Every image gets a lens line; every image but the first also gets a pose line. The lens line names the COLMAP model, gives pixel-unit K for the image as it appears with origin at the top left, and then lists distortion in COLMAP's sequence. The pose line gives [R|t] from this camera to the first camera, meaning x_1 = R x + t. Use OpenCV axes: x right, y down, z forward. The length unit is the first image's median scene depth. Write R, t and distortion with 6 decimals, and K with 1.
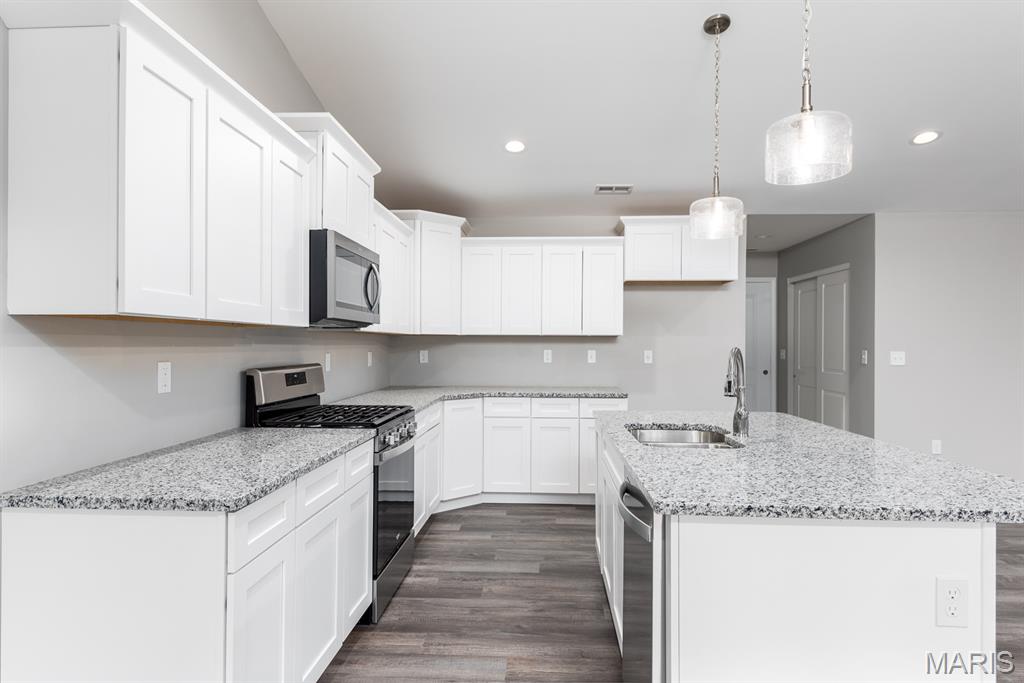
lens RADIAL K [[601.2, 0, 515.7], [0, 601.2, 342.2], [0, 0, 1]] dist [0.025026, -0.005051]
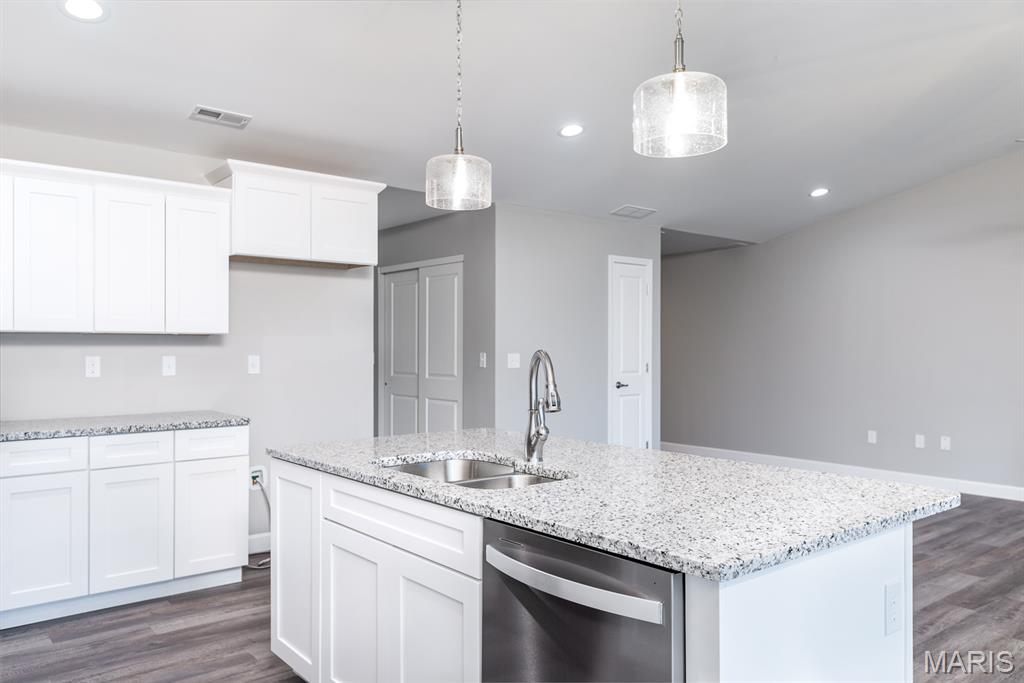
lens RADIAL K [[754.7, 0, 513.8], [0, 754.7, 346.8], [0, 0, 1]] dist [0.026467, -0.006776]
pose [[0.741964, -0.004044, 0.670428, -0.175233], [0.001552, 0.999989, 0.004315, 0.000347], [-0.670438, -0.002161, 0.741962, 0.158278]]
